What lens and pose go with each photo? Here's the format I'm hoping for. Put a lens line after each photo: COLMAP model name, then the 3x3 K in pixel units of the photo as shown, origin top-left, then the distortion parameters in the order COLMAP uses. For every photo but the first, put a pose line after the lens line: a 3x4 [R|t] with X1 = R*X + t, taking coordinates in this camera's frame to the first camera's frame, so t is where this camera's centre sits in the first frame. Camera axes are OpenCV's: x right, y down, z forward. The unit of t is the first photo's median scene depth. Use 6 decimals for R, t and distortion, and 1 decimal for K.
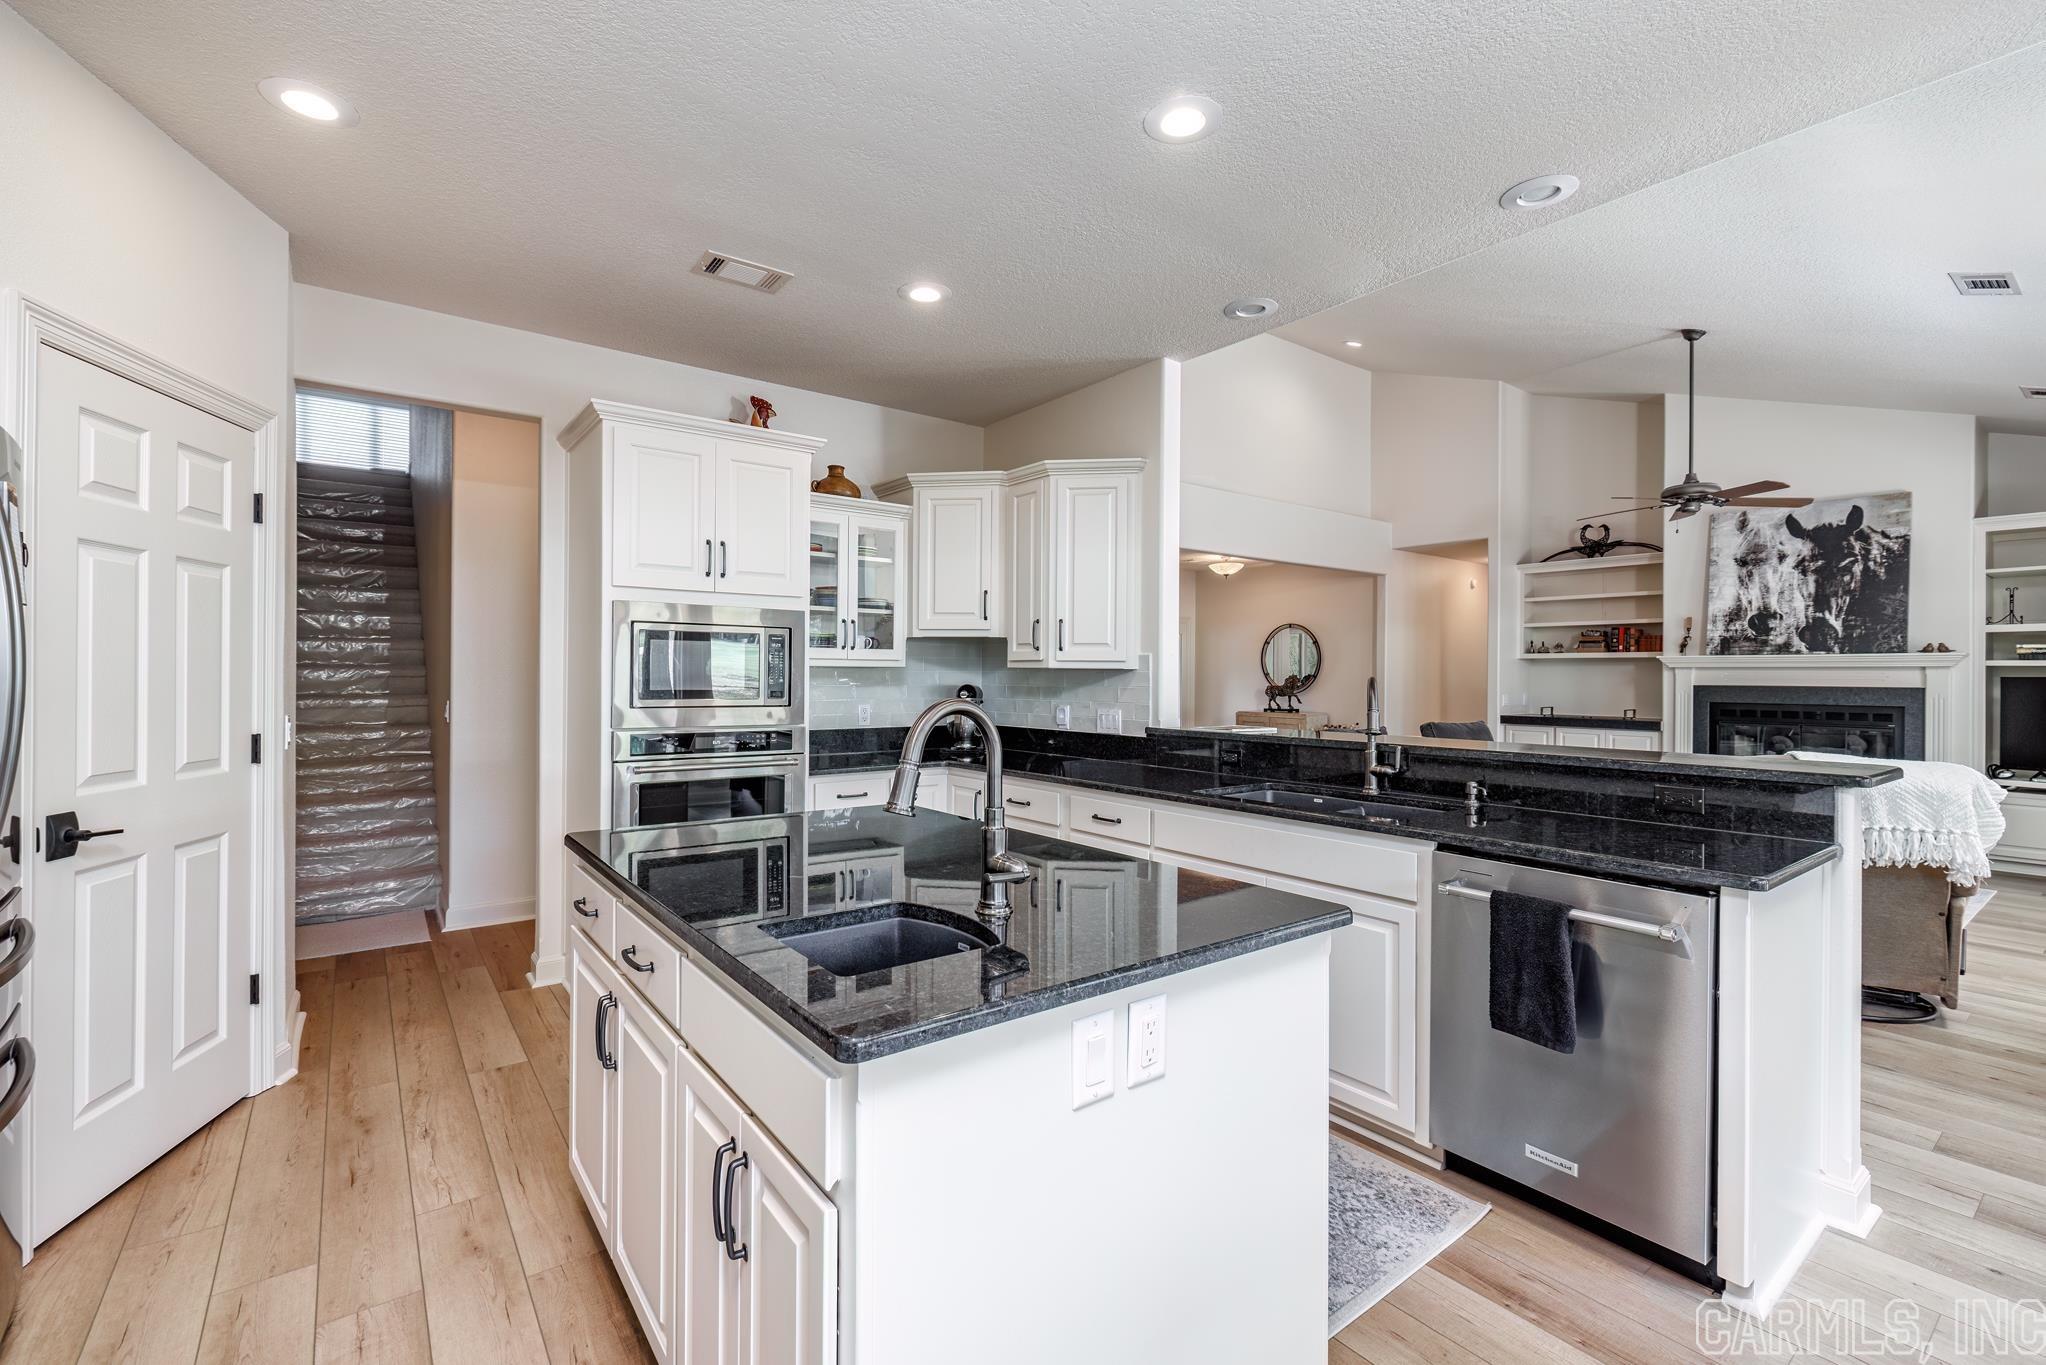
lens RADIAL K [[865.5, 0, 1020.3], [0, 865.5, 682.7], [0, 0, 1]] dist [0.000113, -0.001518]
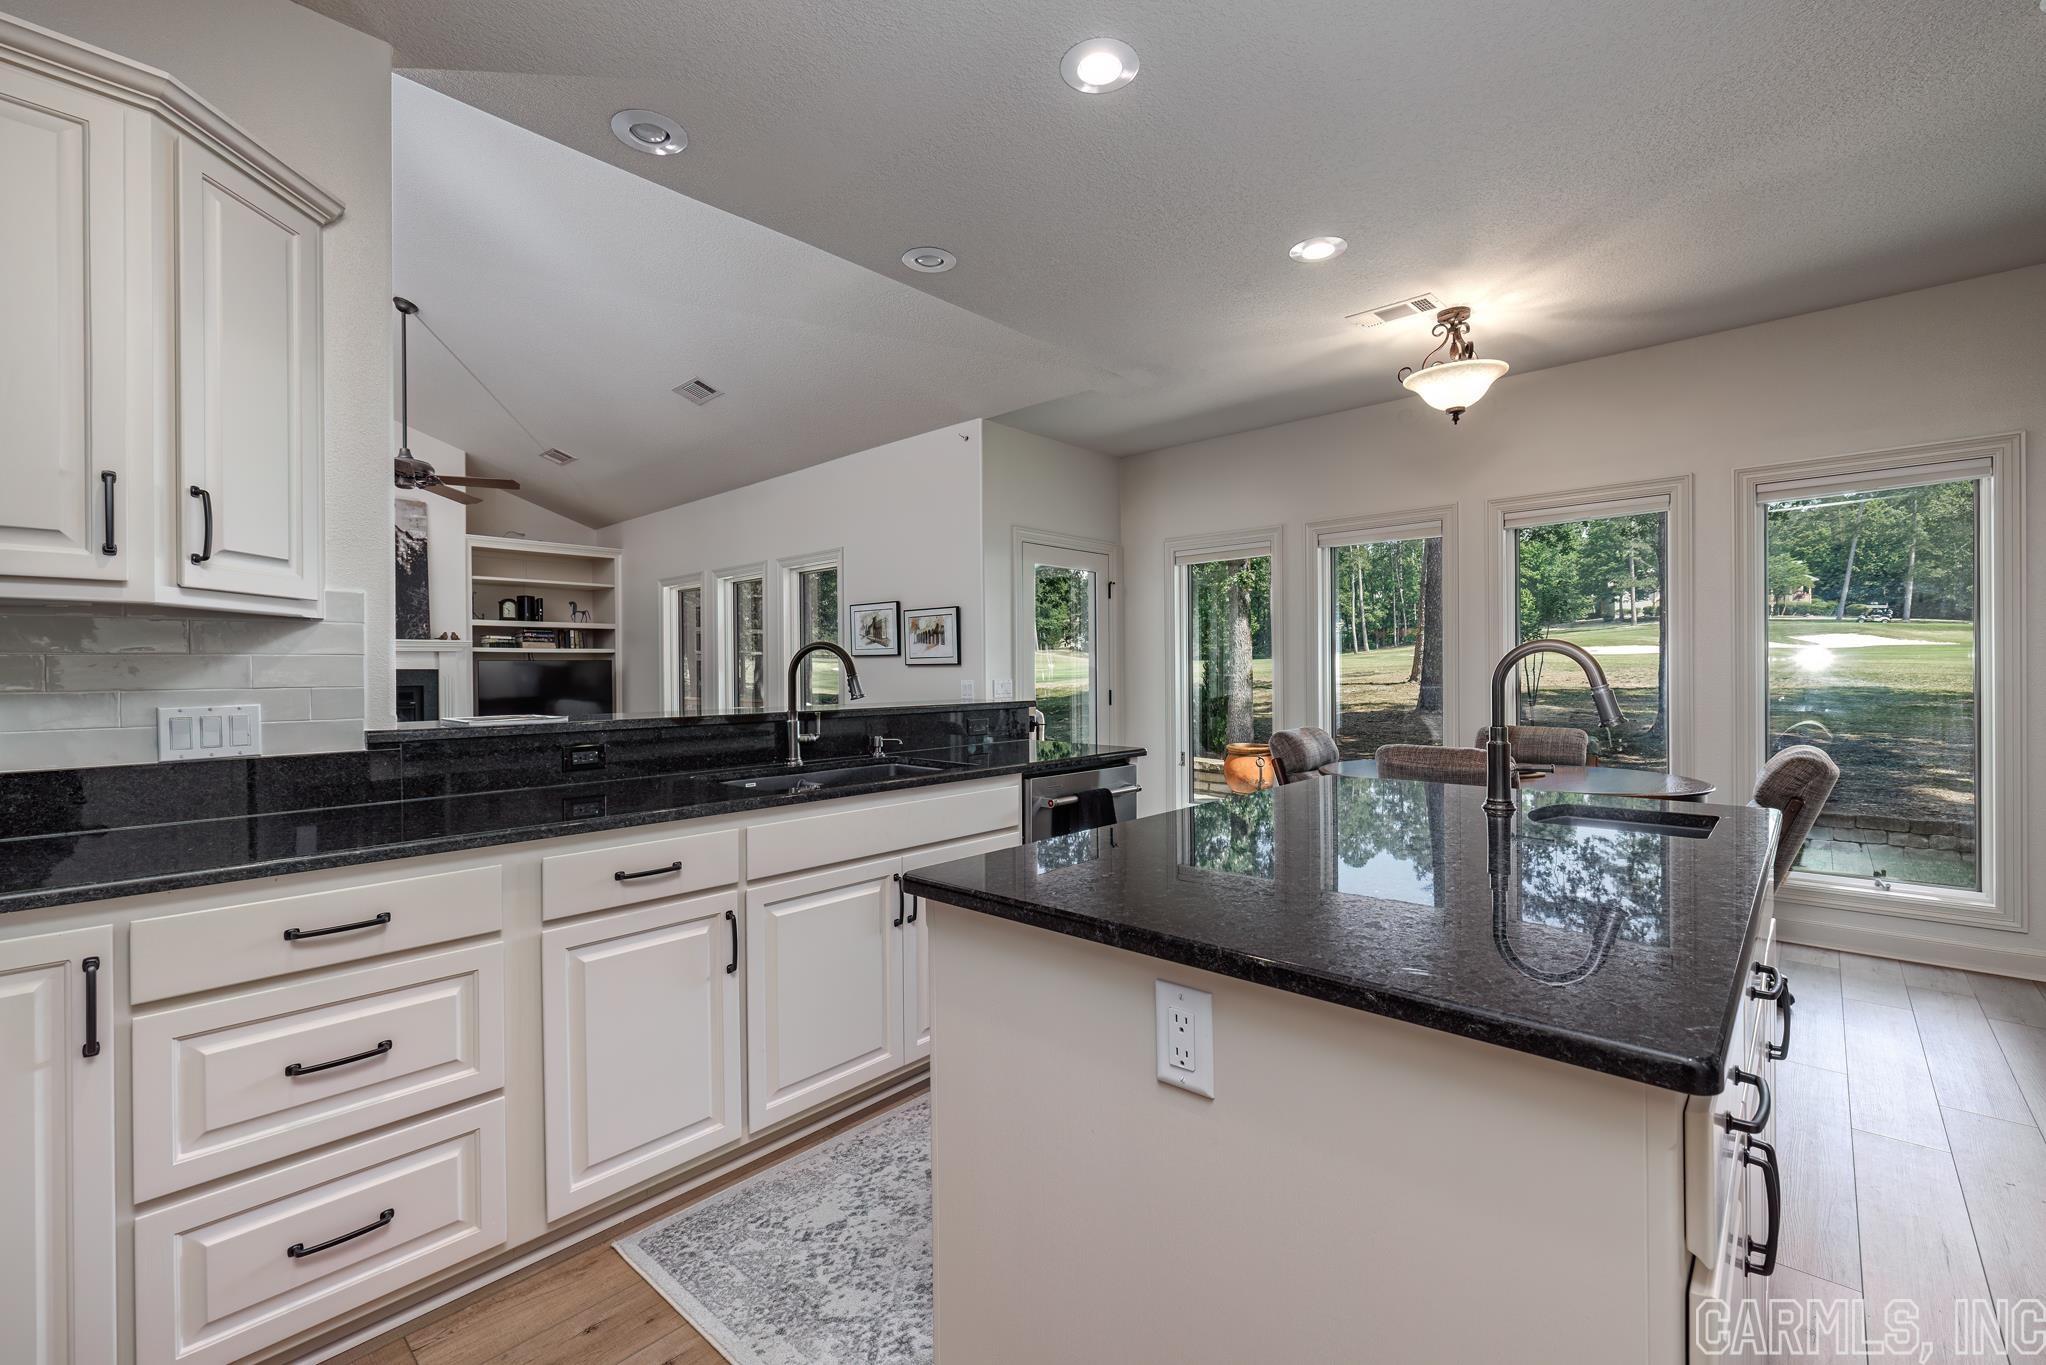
lens RADIAL K [[865.5, 0, 1003.2], [0, 865.5, 671.0], [0, 0, 1]] dist [0.000113, -0.001518]
pose [[-0.180190, -0.003087, 0.983627, -0.420545], [0.010315, 0.999934, 0.005028, 0.015932], [-0.983578, 0.011052, -0.180146, 0.691649]]
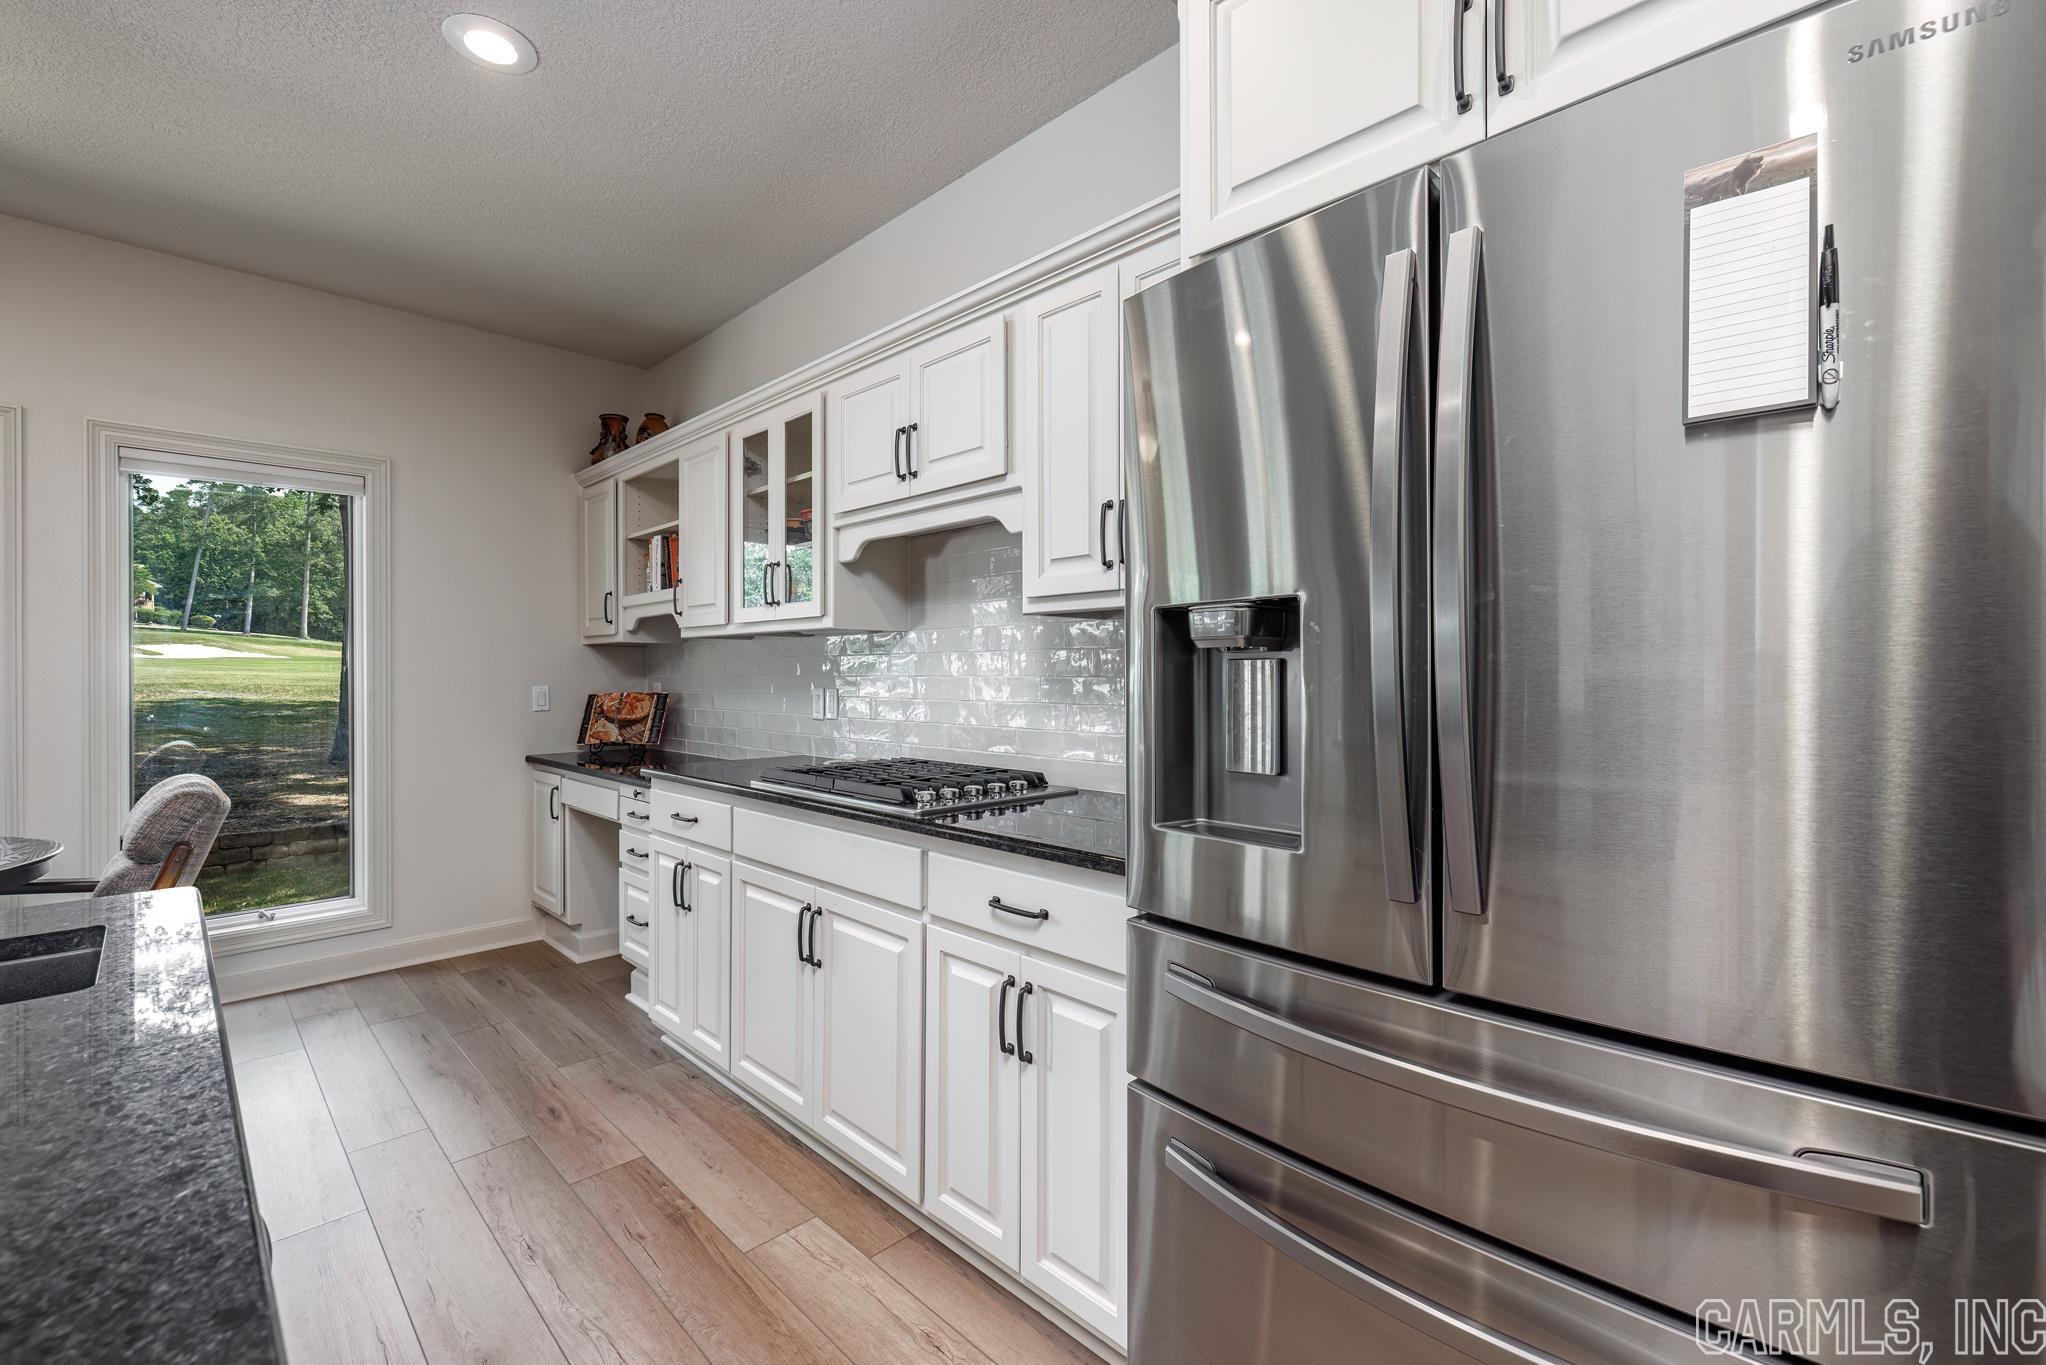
lens RADIAL K [[865.5, 0, 1012.1], [0, 865.5, 671.6], [0, 0, 1]] dist [0.000113, -0.001518]
pose [[-0.989199, -0.001175, -0.146575, -0.337329], [-0.001420, 0.999998, 0.001566, 0.016831], [0.146573, 0.001758, -0.989198, 0.606122]]
